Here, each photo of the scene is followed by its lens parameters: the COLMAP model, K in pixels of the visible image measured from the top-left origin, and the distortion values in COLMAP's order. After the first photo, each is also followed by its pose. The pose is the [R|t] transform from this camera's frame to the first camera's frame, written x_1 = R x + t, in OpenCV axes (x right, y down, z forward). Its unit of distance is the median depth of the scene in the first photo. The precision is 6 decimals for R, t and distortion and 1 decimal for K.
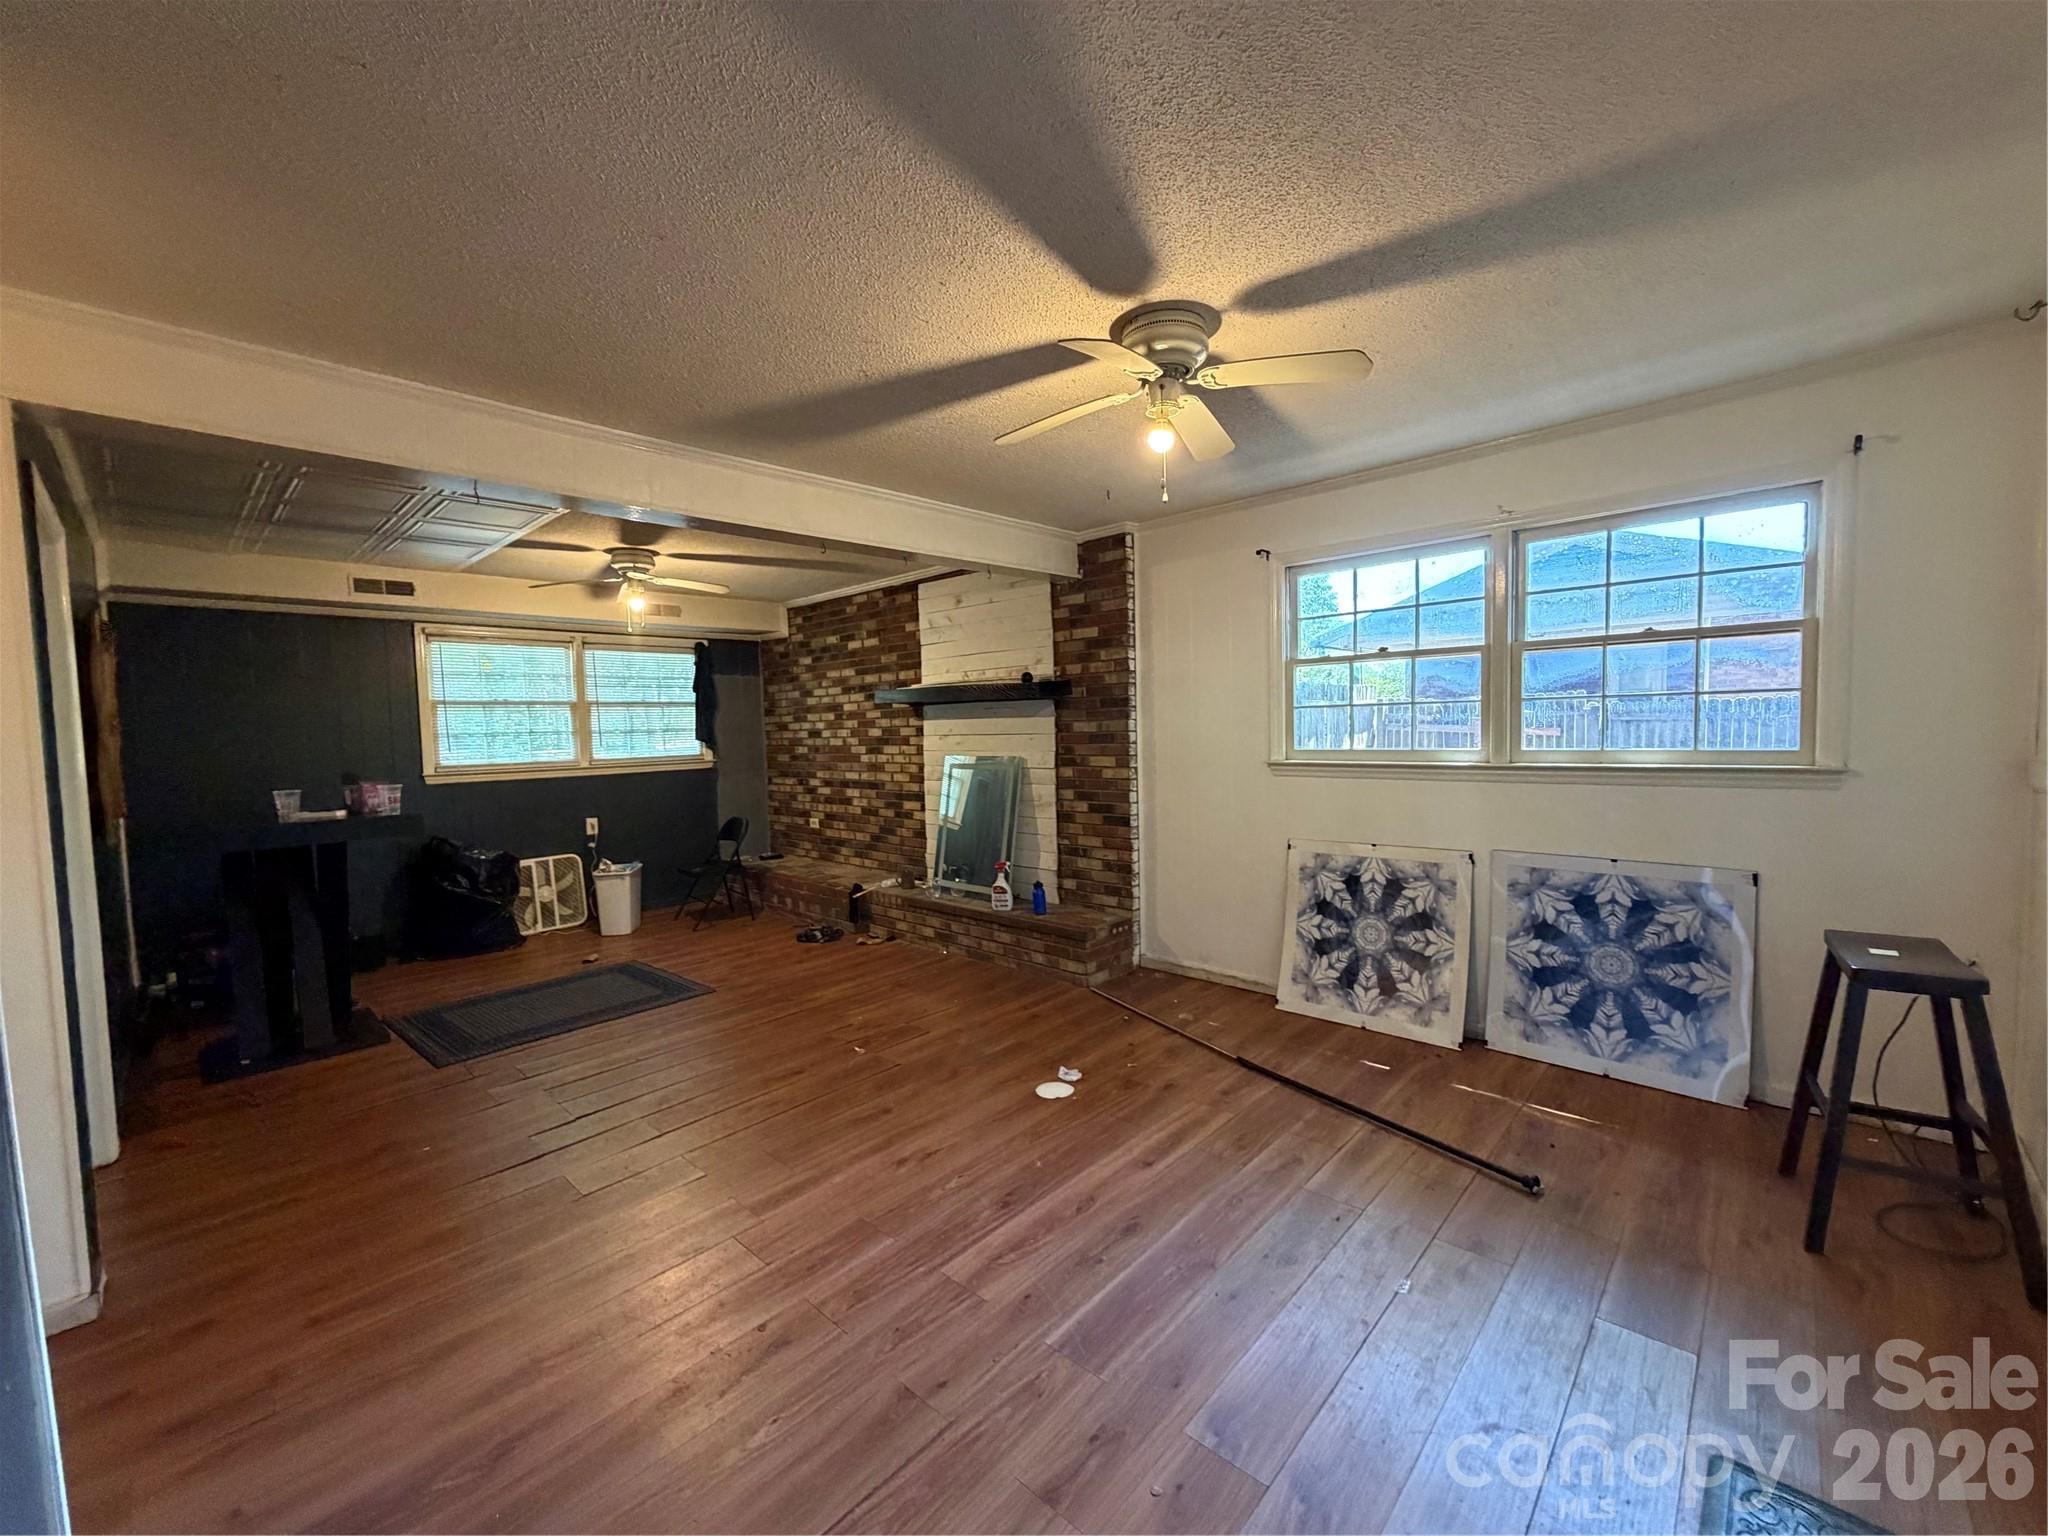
lens RADIAL K [[817.1, 0, 1028.5], [0, 817.1, 768.5], [0, 0, 1]] dist [-0.000400, 0.000020]
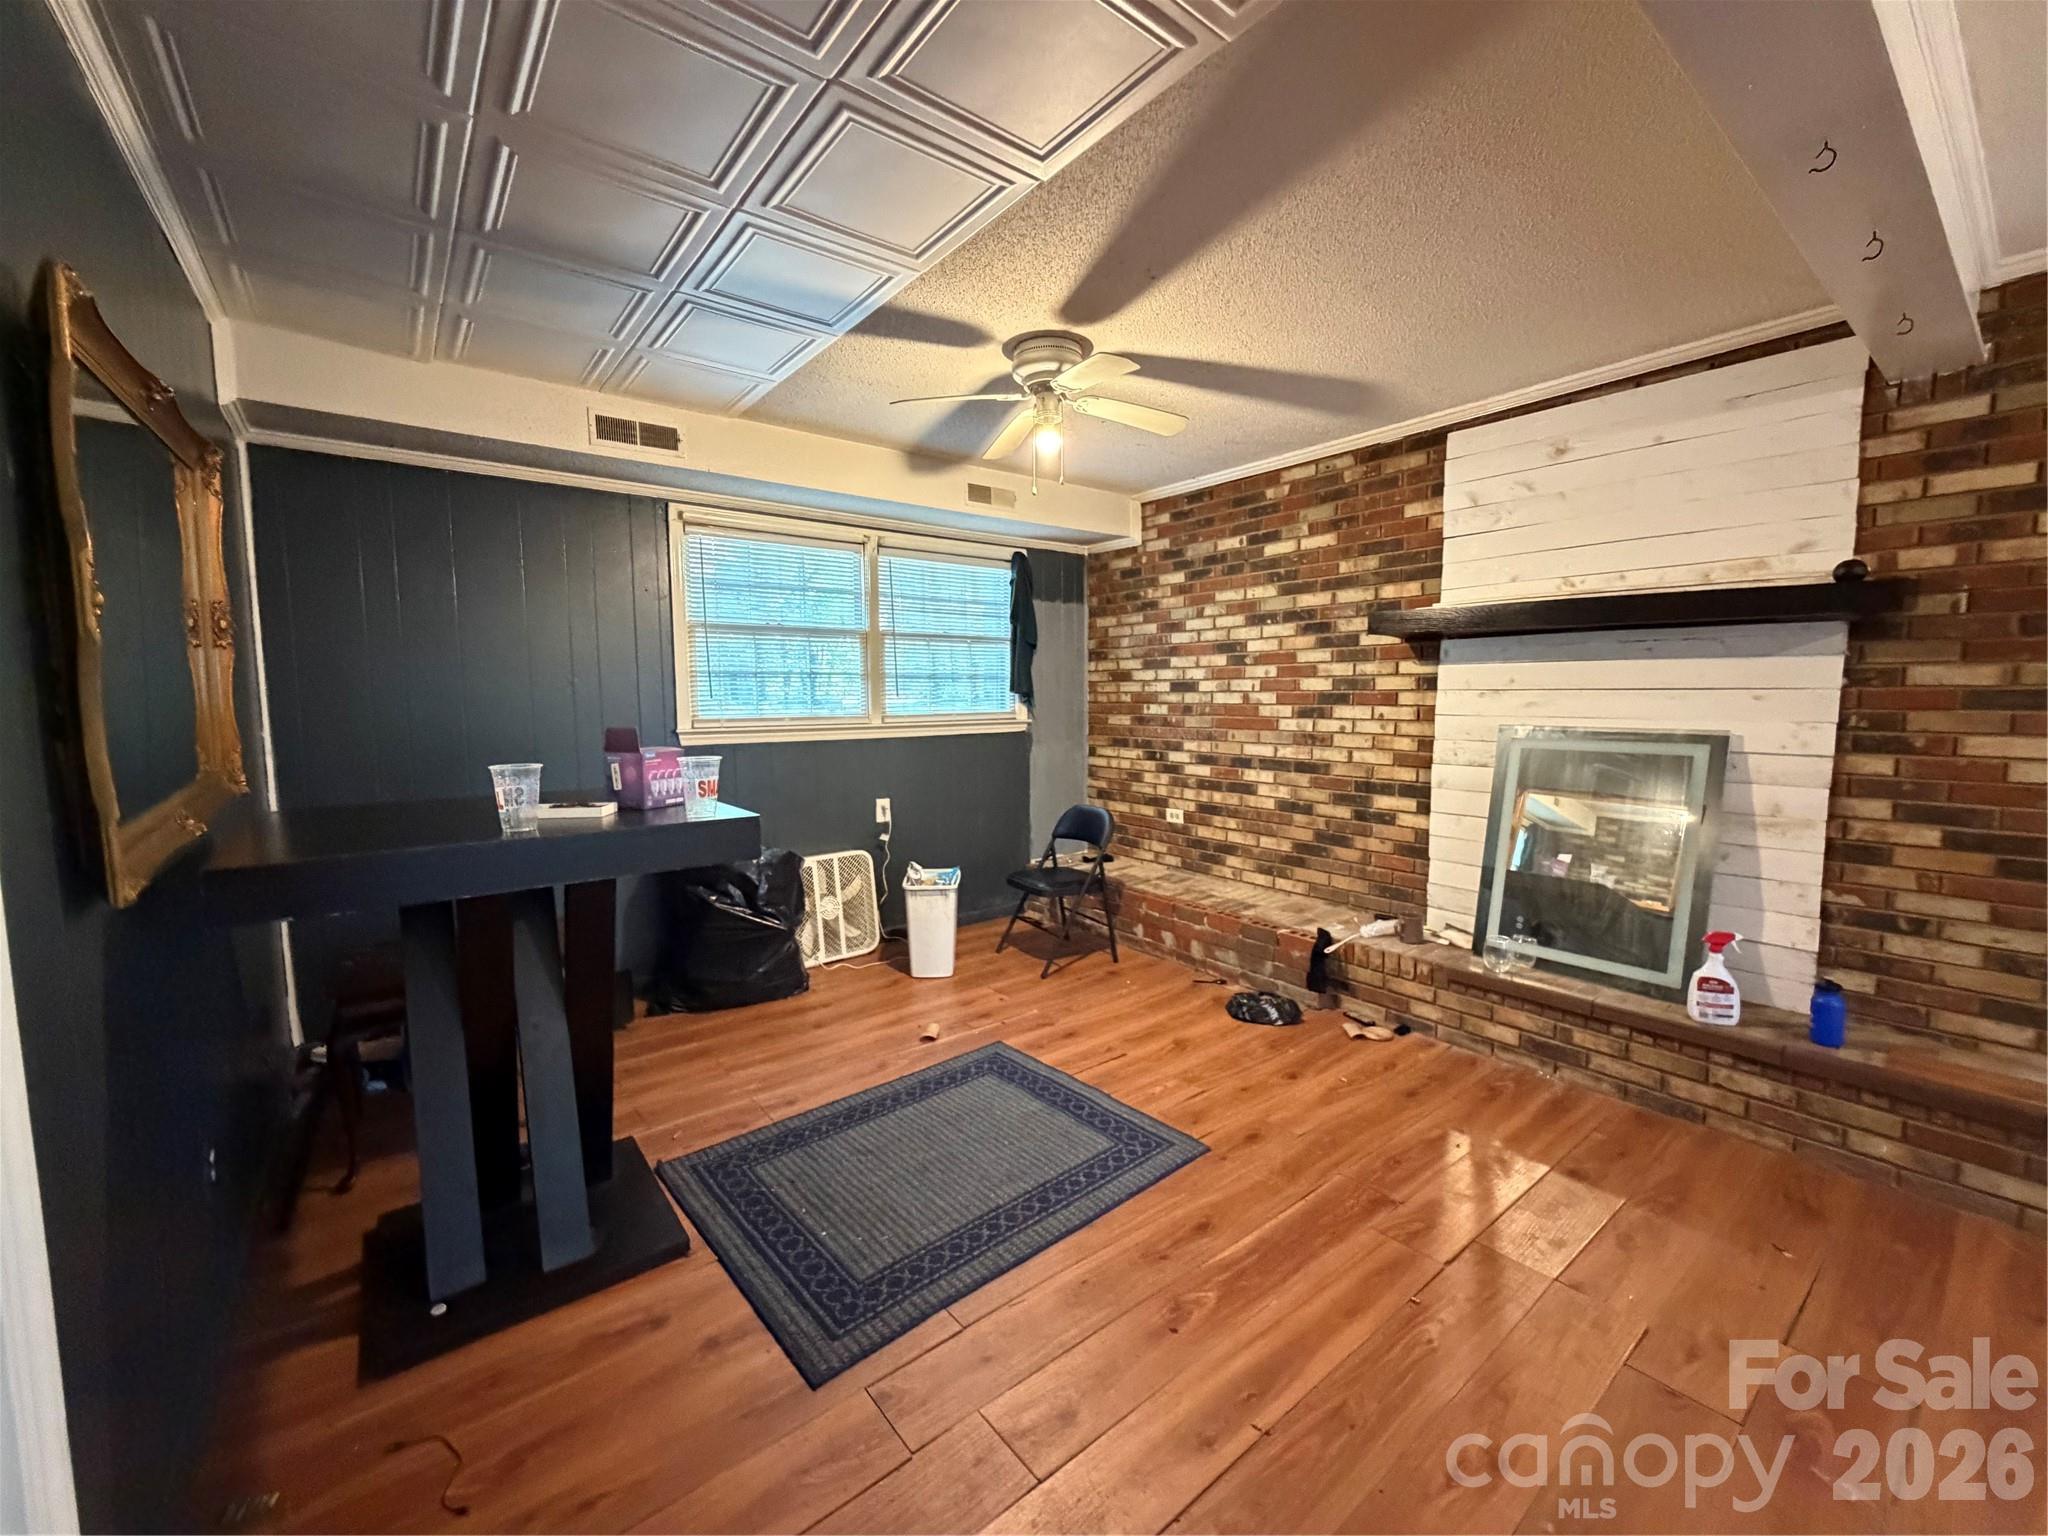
lens RADIAL K [[817.1, 0, 1026.8], [0, 817.1, 771.1], [0, 0, 1]] dist [-0.000400, 0.000020]
pose [[0.988047, 0.036626, -0.149738, -0.401887], [-0.029777, 0.998417, 0.047724, -0.000447], [0.151249, -0.042695, 0.987573, 0.426233]]
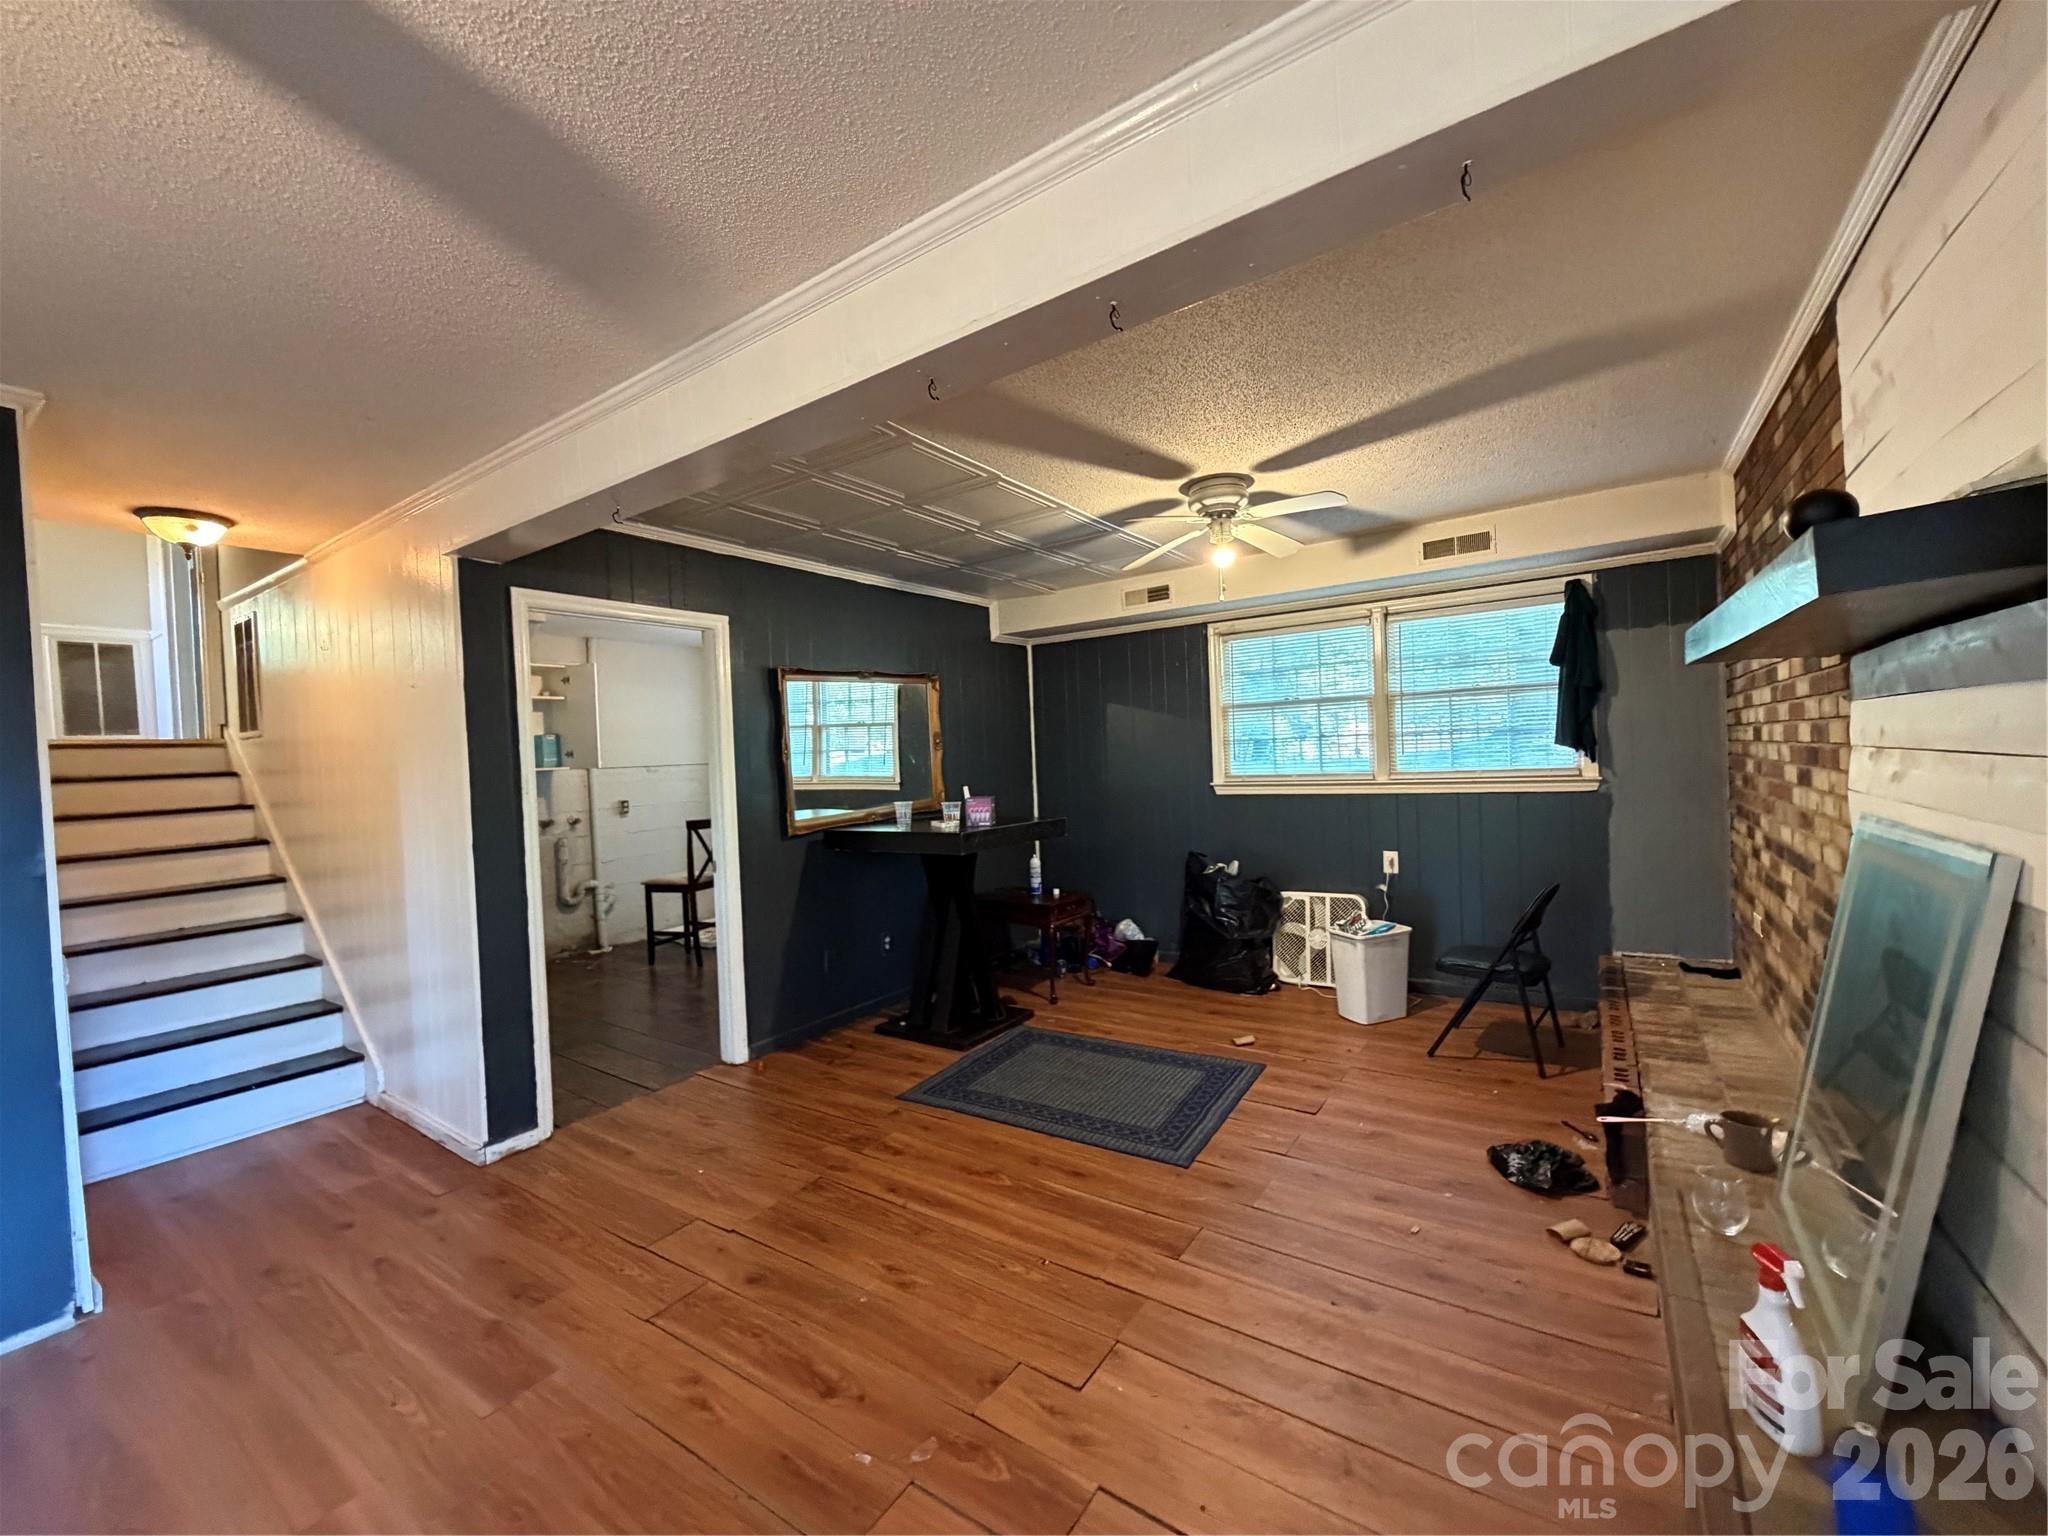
lens RADIAL K [[817.1, 0, 1027.7], [0, 817.1, 769.7], [0, 0, 1]] dist [-0.000400, 0.000020]
pose [[0.153728, 0.036642, -0.987434, 0.184655], [-0.013734, 0.999295, 0.034944, -0.044893], [0.988018, 0.008189, 0.154123, 0.731641]]
